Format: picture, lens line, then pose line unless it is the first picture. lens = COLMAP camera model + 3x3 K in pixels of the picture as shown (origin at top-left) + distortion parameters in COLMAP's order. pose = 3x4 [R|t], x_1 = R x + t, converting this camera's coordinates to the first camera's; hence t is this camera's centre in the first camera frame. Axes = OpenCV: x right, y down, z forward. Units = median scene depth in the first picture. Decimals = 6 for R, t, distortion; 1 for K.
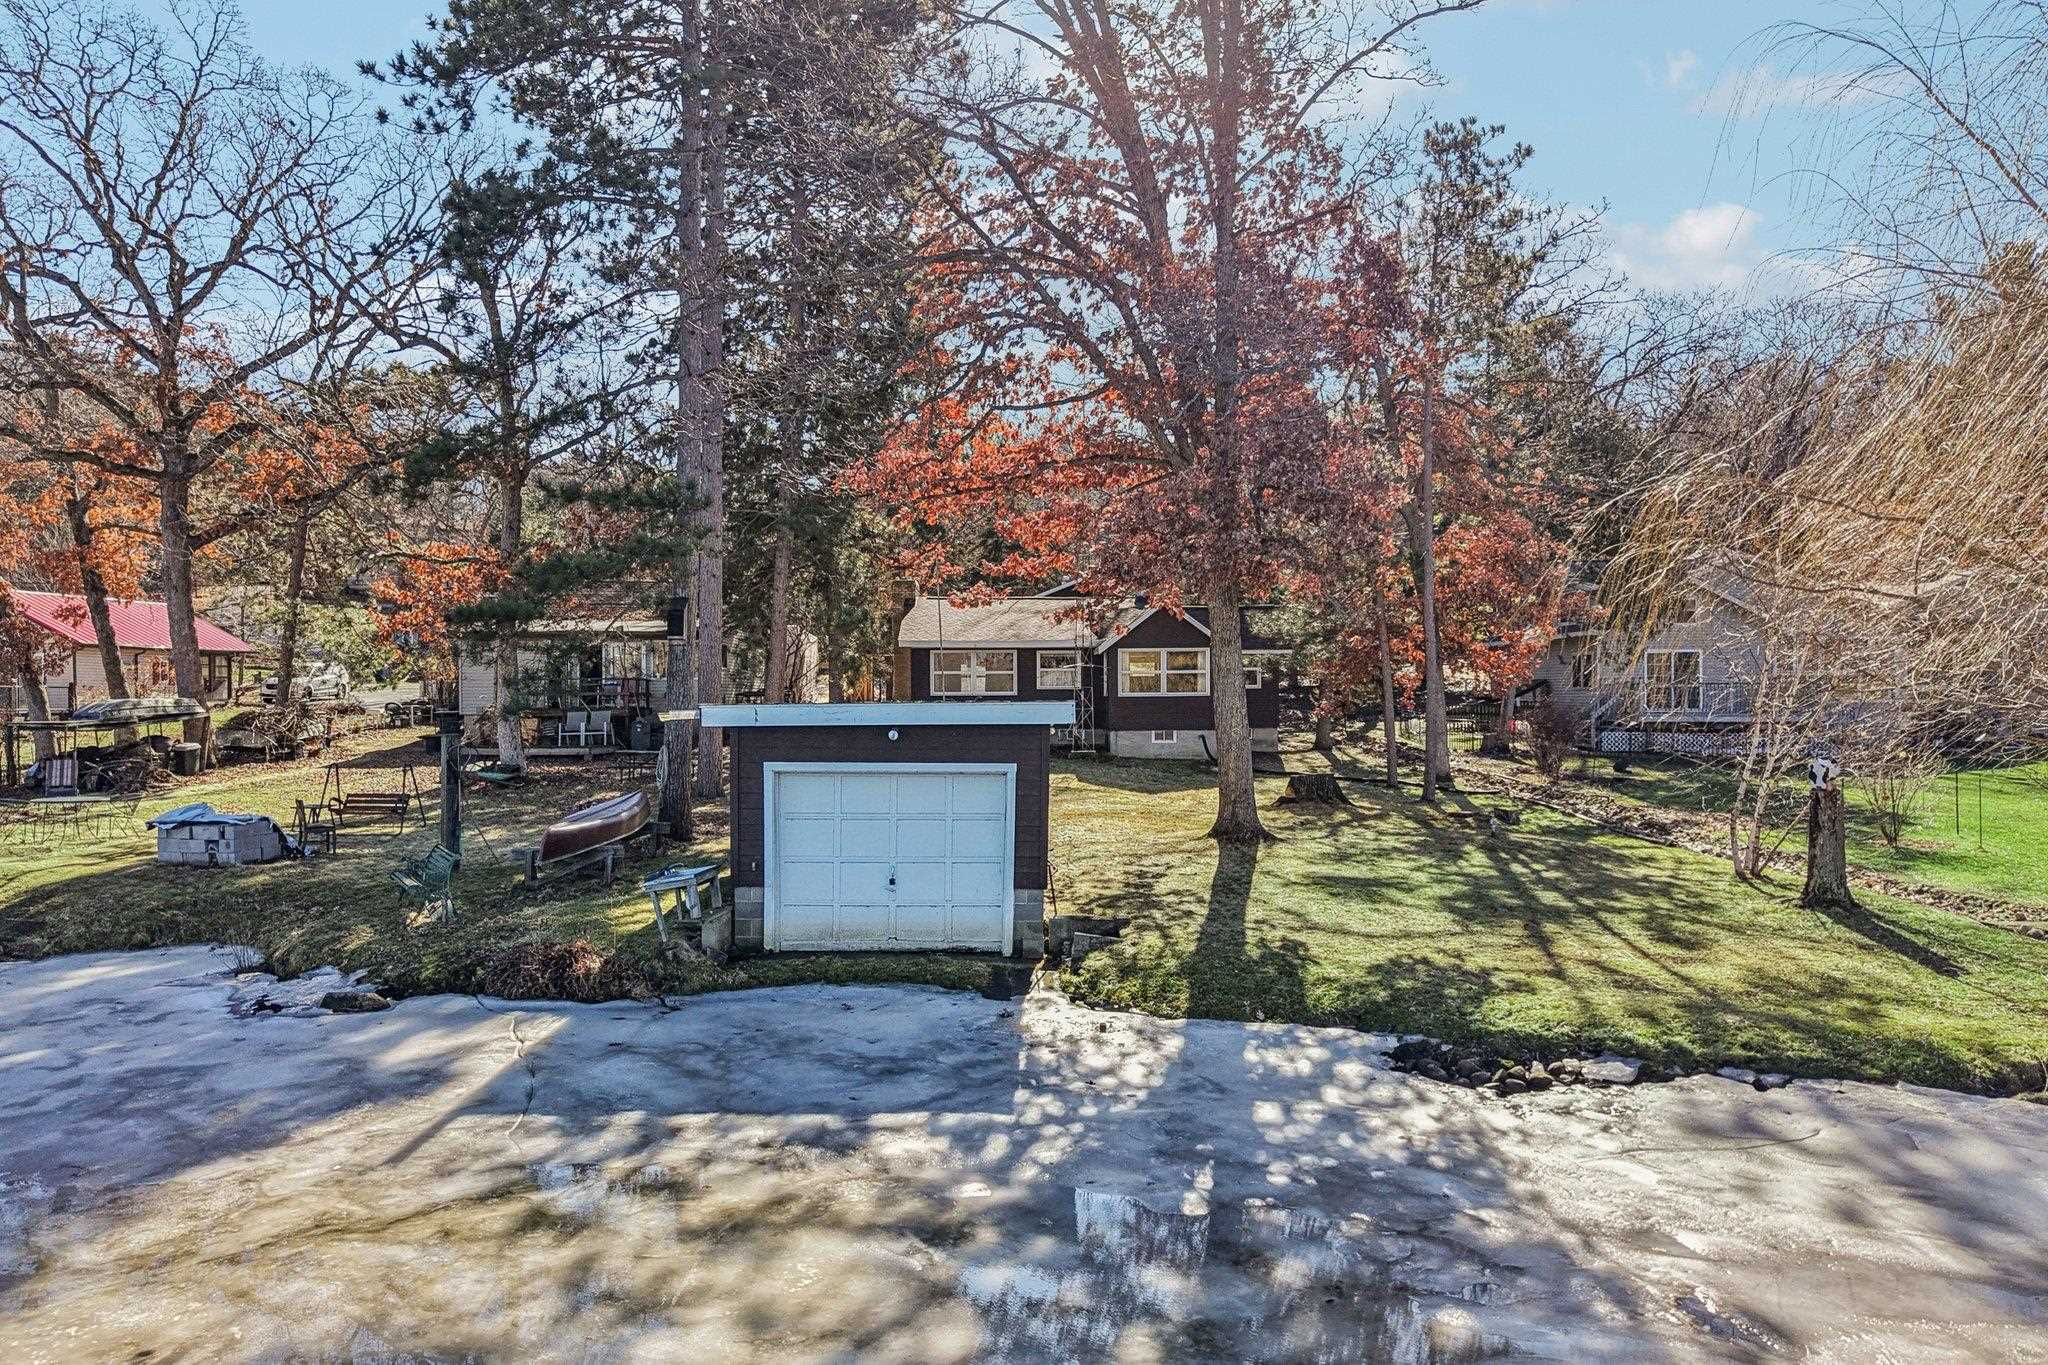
lens RADIAL K [[1430.0, 0, 1034.3], [0, 1430.0, 693.7], [0, 0, 1]] dist [0.022434, -0.021971]
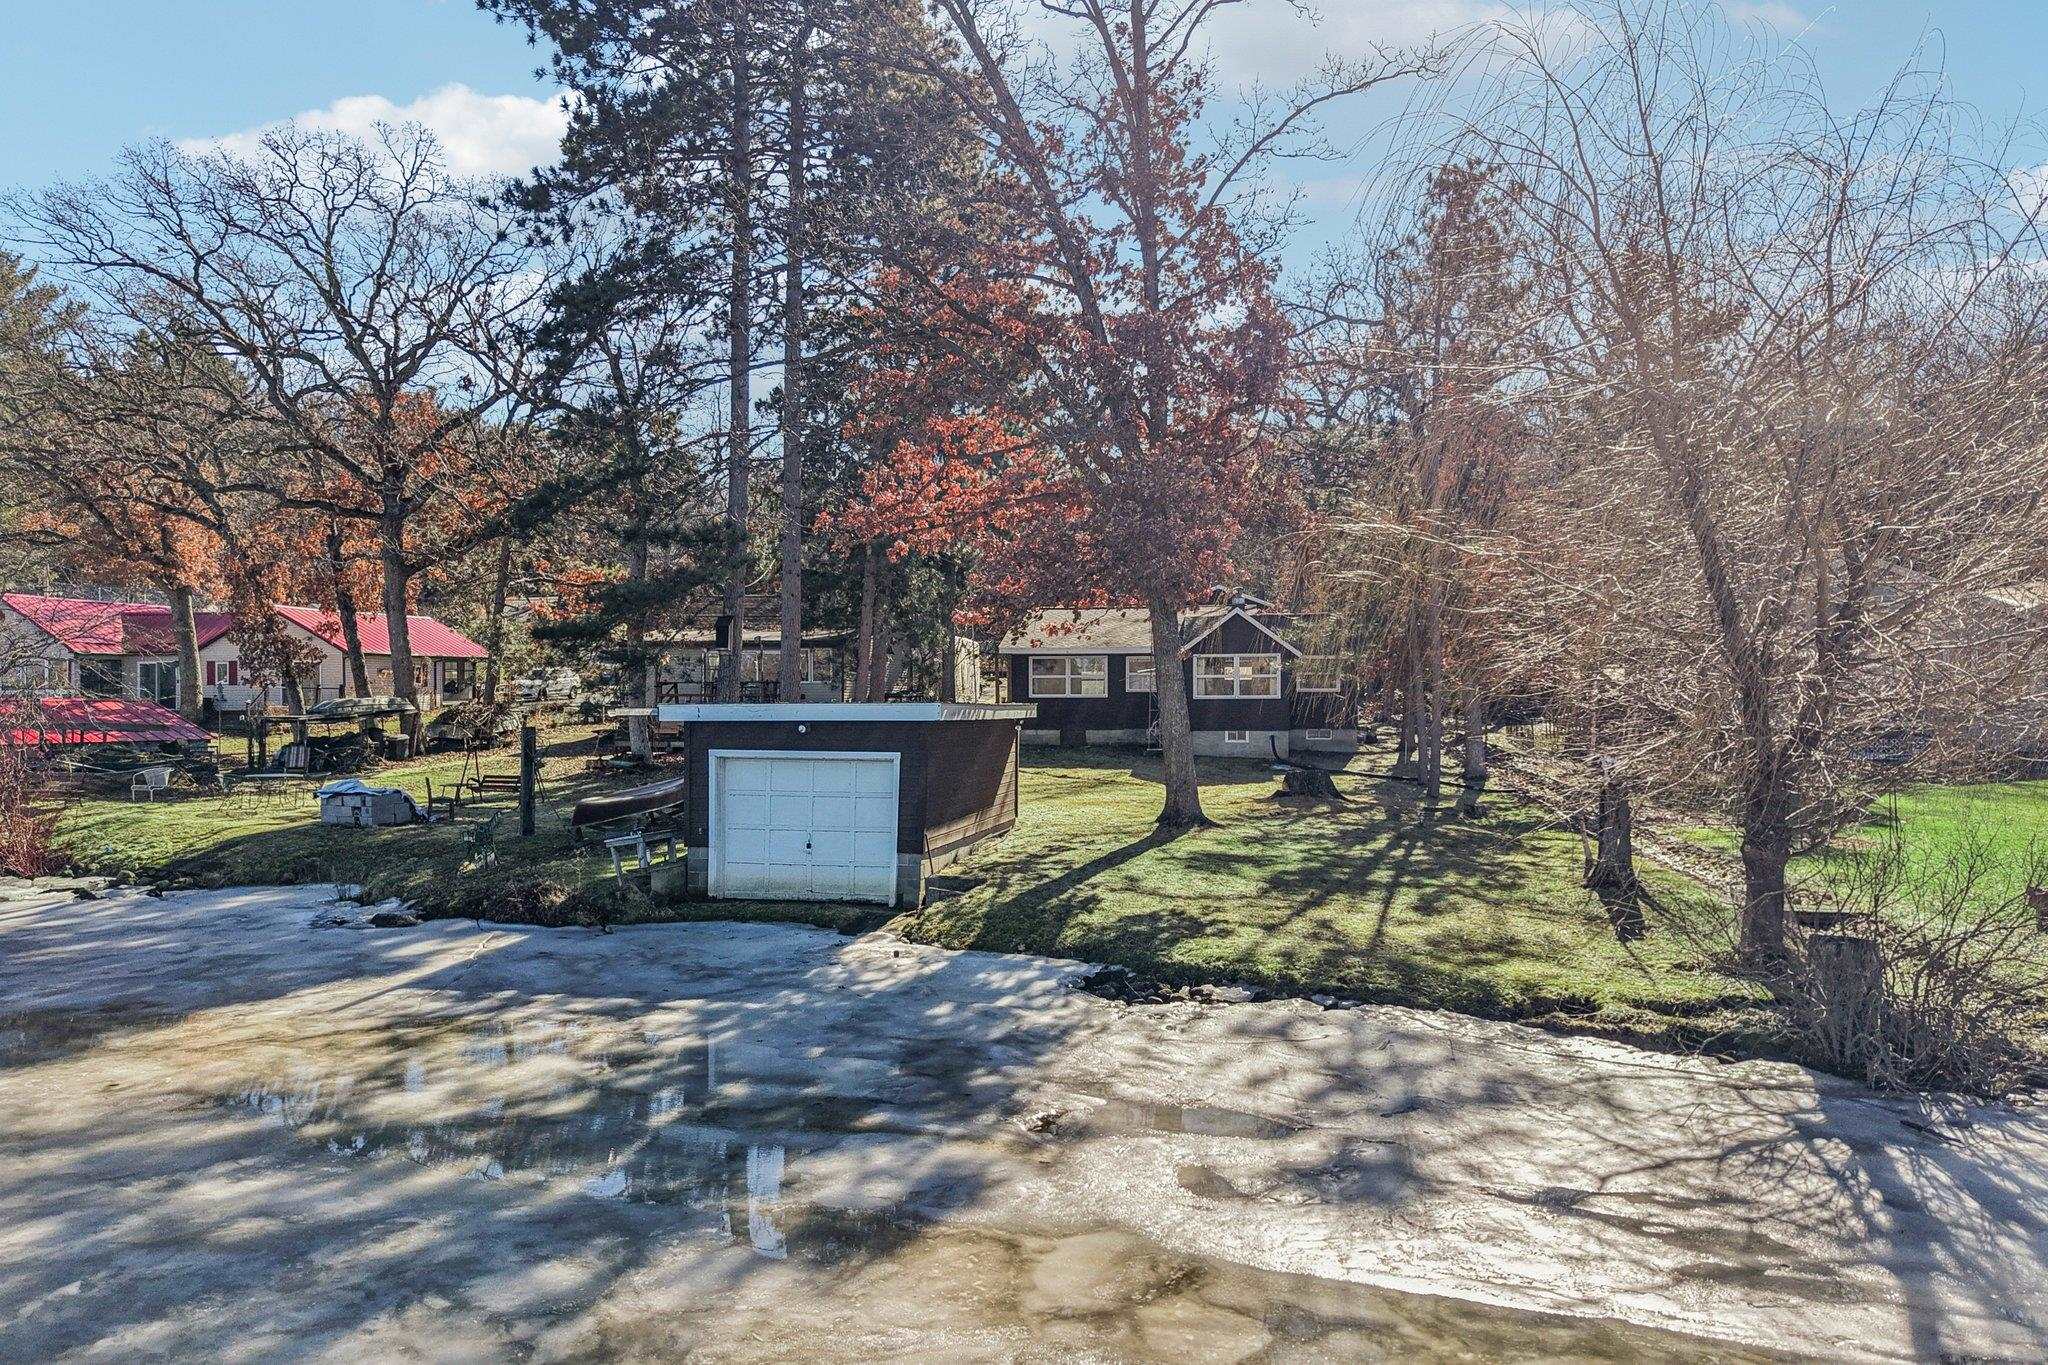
lens RADIAL K [[1430.0, 0, 1017.9], [0, 1430.0, 678.6], [0, 0, 1]] dist [0.022434, -0.021971]
pose [[0.981796, -0.000478, -0.189936, 0.252523], [-0.001571, 0.999942, -0.010635, -0.001606], [0.189931, 0.010740, 0.981739, -0.158192]]
